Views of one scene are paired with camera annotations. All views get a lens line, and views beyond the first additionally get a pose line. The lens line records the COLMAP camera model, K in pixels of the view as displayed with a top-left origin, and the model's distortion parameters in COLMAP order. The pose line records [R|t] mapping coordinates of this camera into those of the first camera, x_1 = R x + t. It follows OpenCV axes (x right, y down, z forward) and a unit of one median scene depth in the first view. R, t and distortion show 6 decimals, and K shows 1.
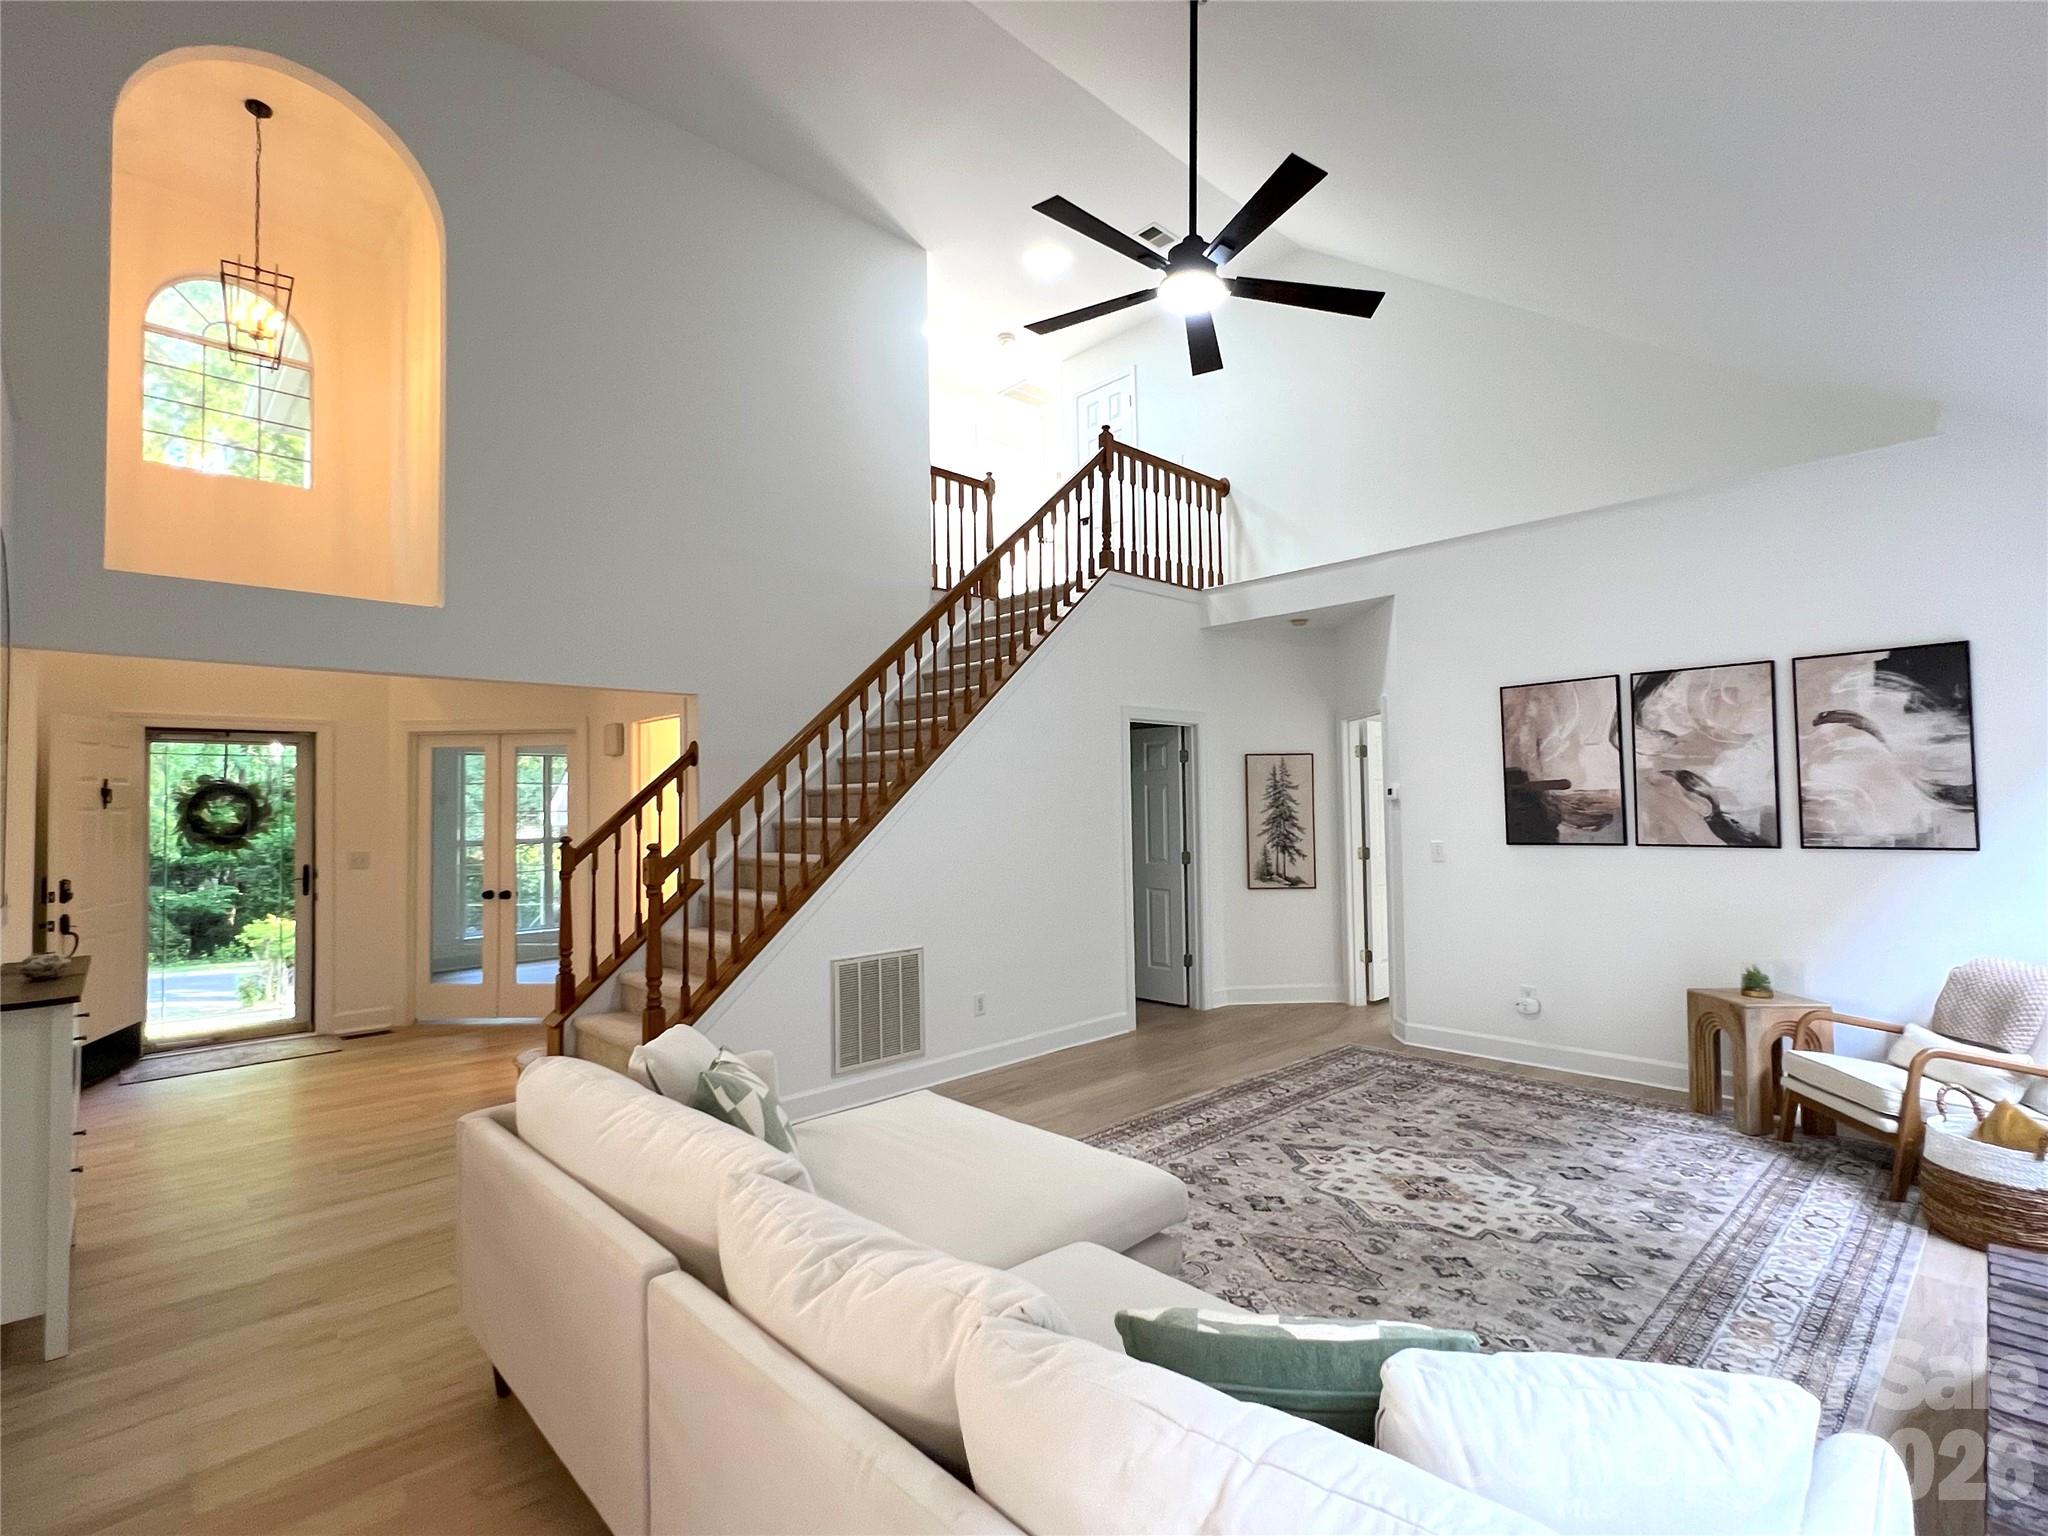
lens RADIAL K [[958.6, 0, 1029.2], [0, 958.6, 773.6], [0, 0, 1]] dist [-0.007355, 0.002899]
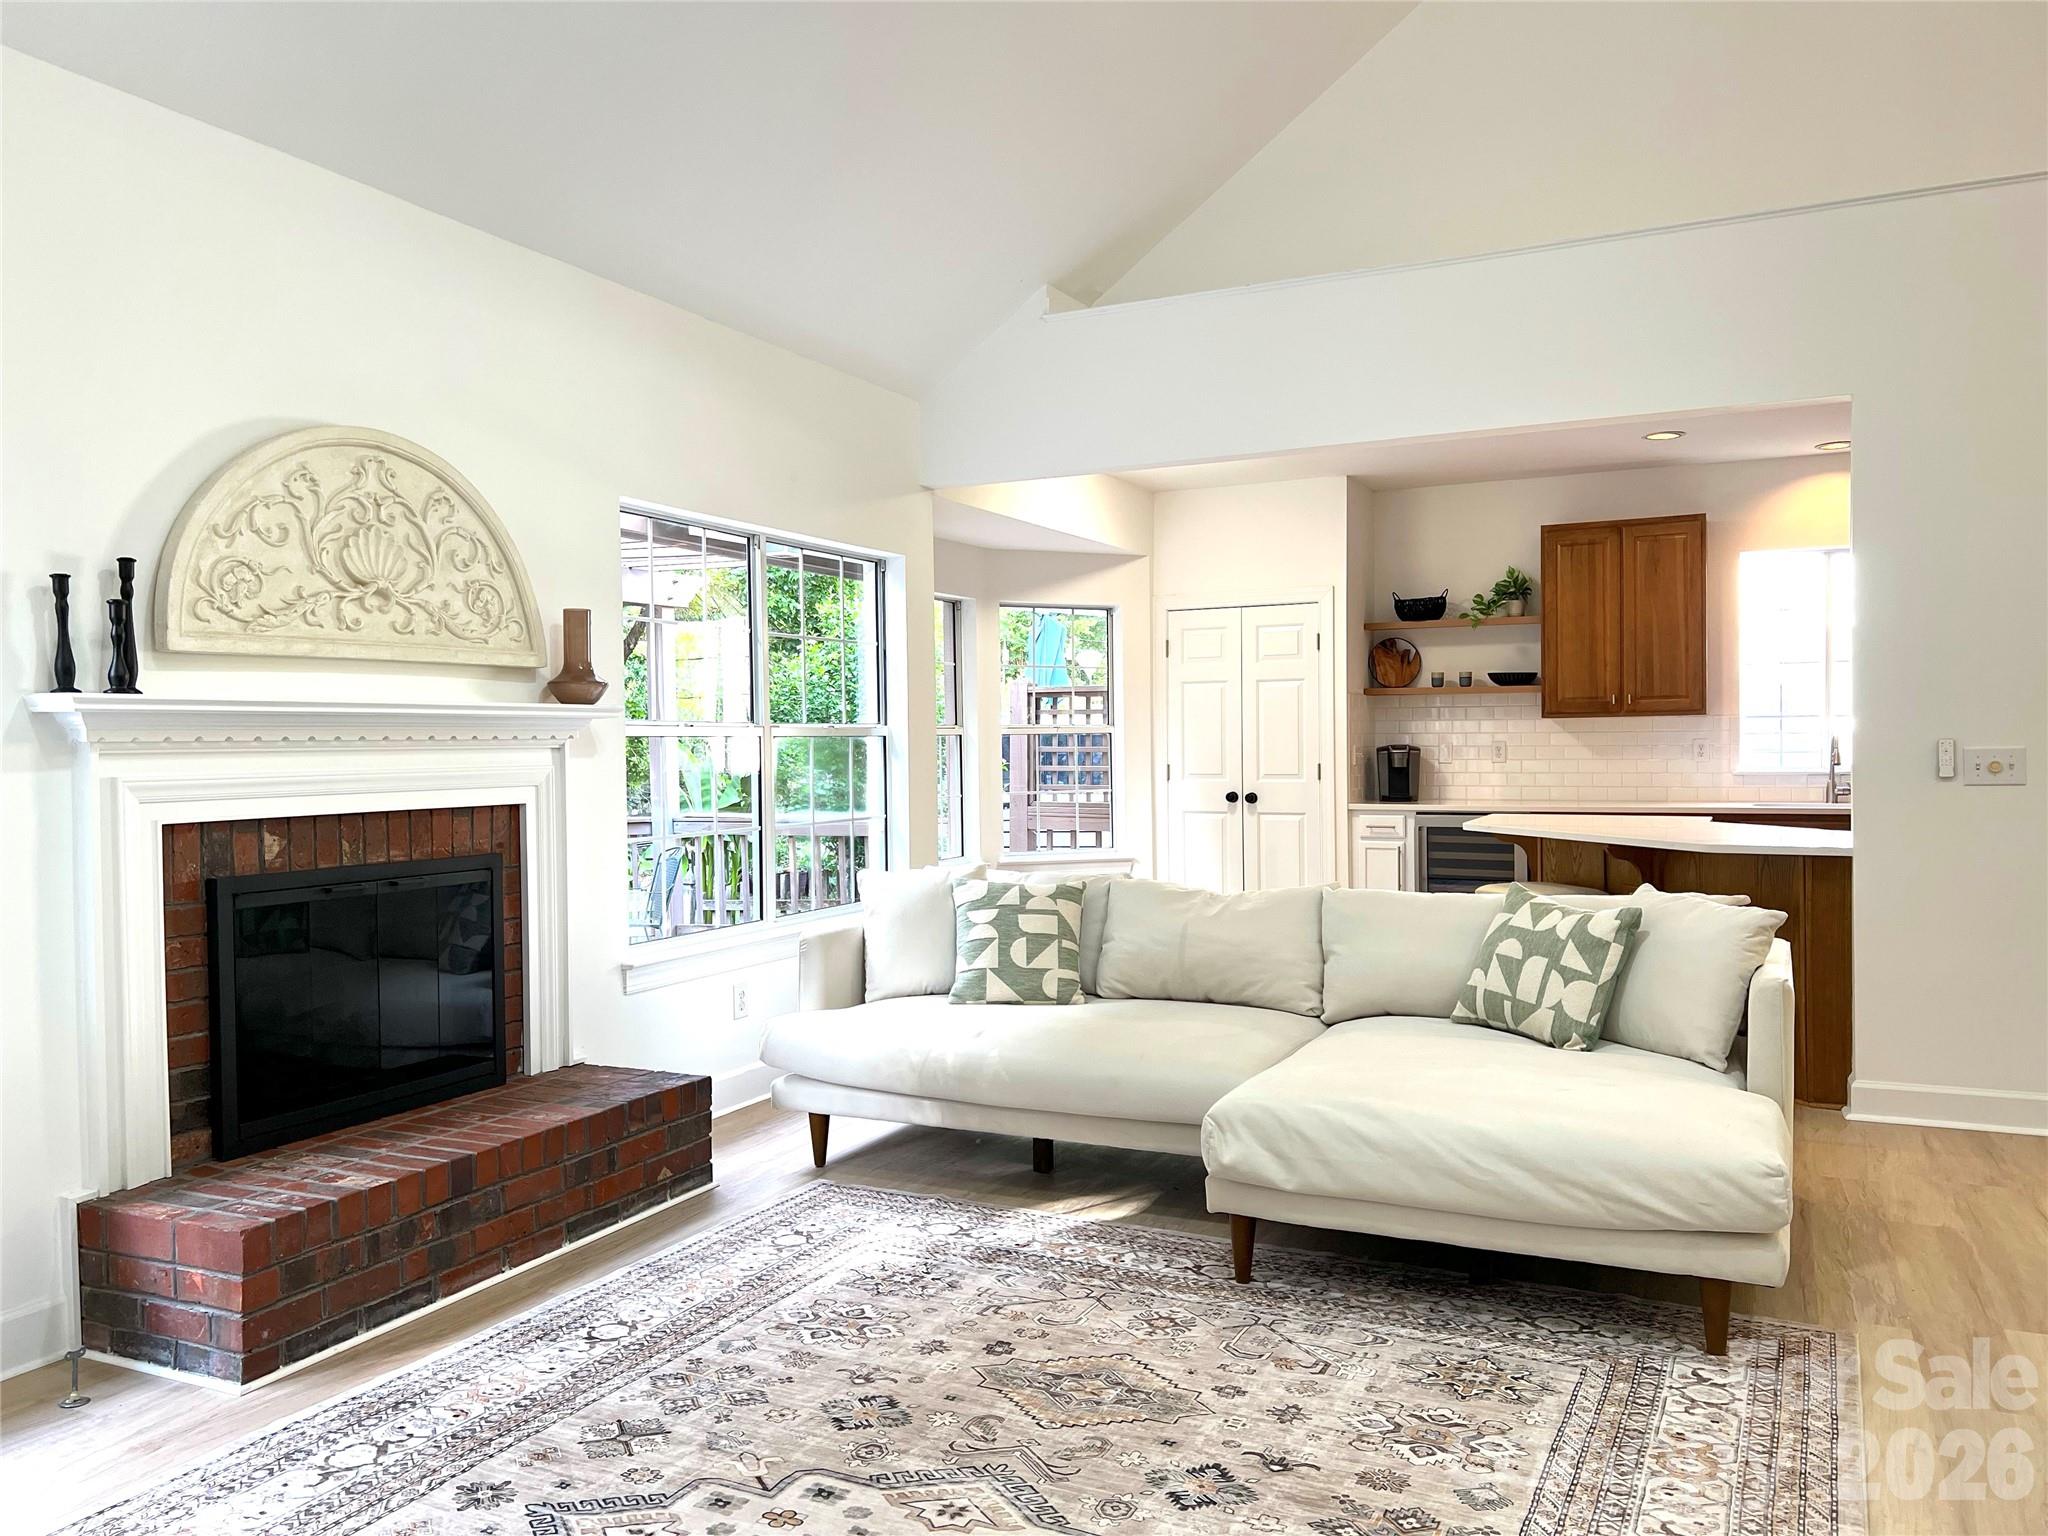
lens RADIAL K [[1534.7, 0, 1026.3], [0, 1534.7, 770.8], [0, 0, 1]] dist [0.048620, -0.050404]
pose [[-0.937631, 0.034563, -0.345910, 0.427125], [0.038764, 0.999235, -0.005234, 0.076120], [0.345464, -0.018316, -0.938253, 1.245740]]
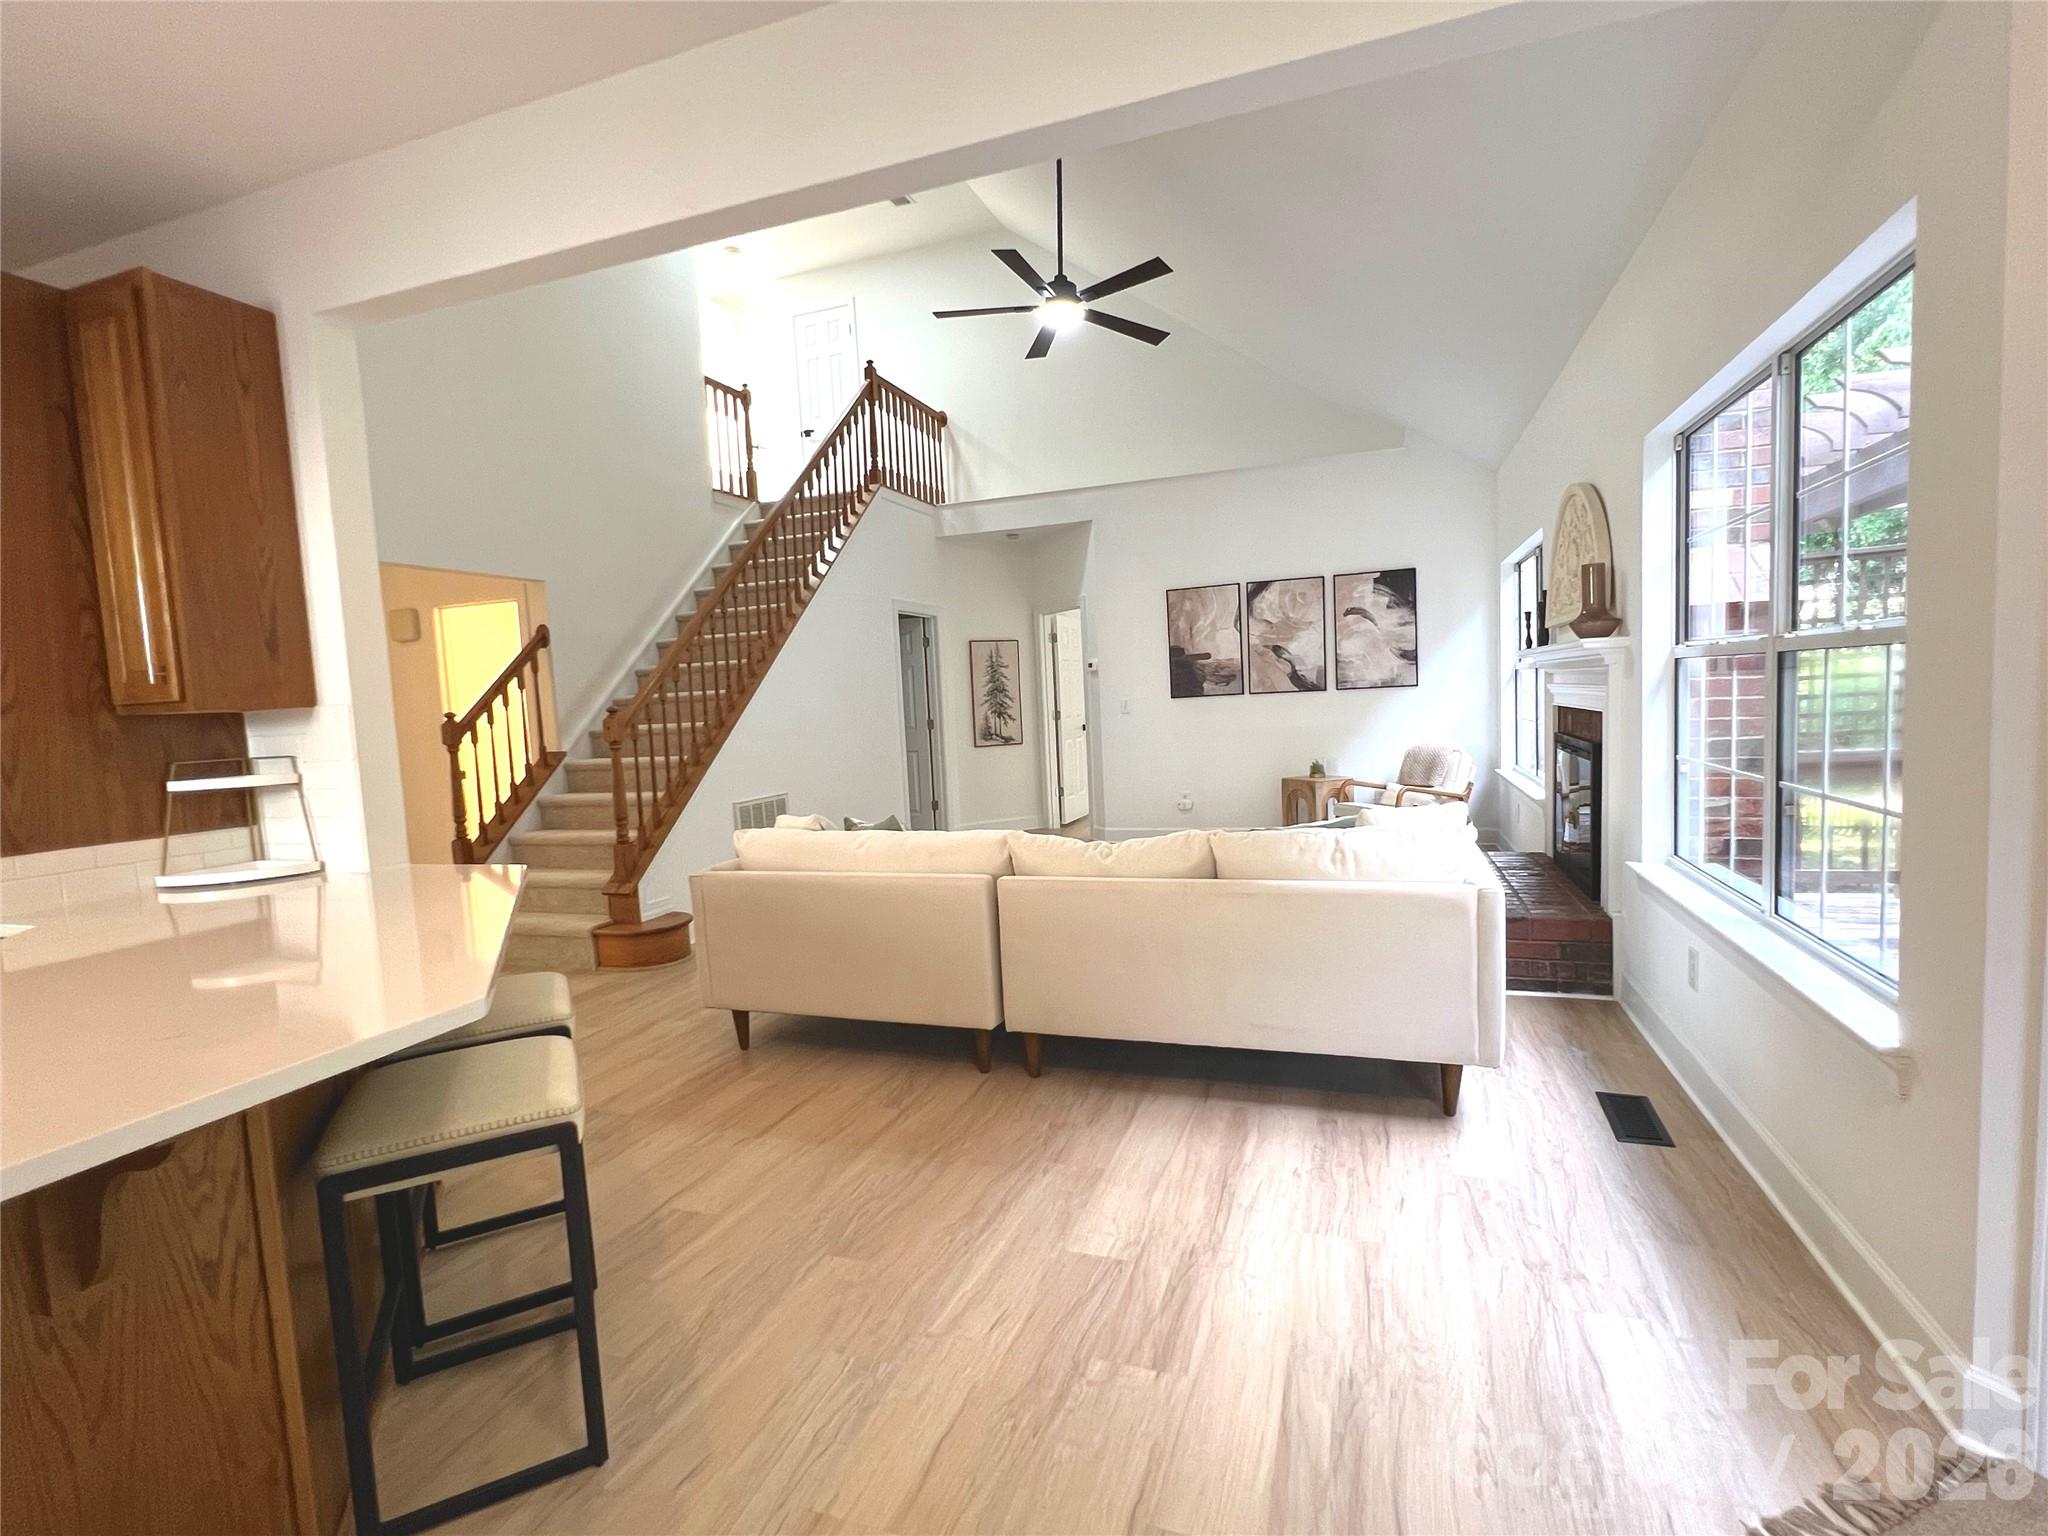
lens RADIAL K [[958.6, 0, 1028.4], [0, 958.6, 776.5], [0, 0, 1]] dist [-0.007355, 0.002899]
pose [[0.894889, -0.064175, 0.441650, -0.406404], [0.019309, 0.994248, 0.105347, 0.038962], [-0.445870, -0.085746, 0.890981, -0.258155]]
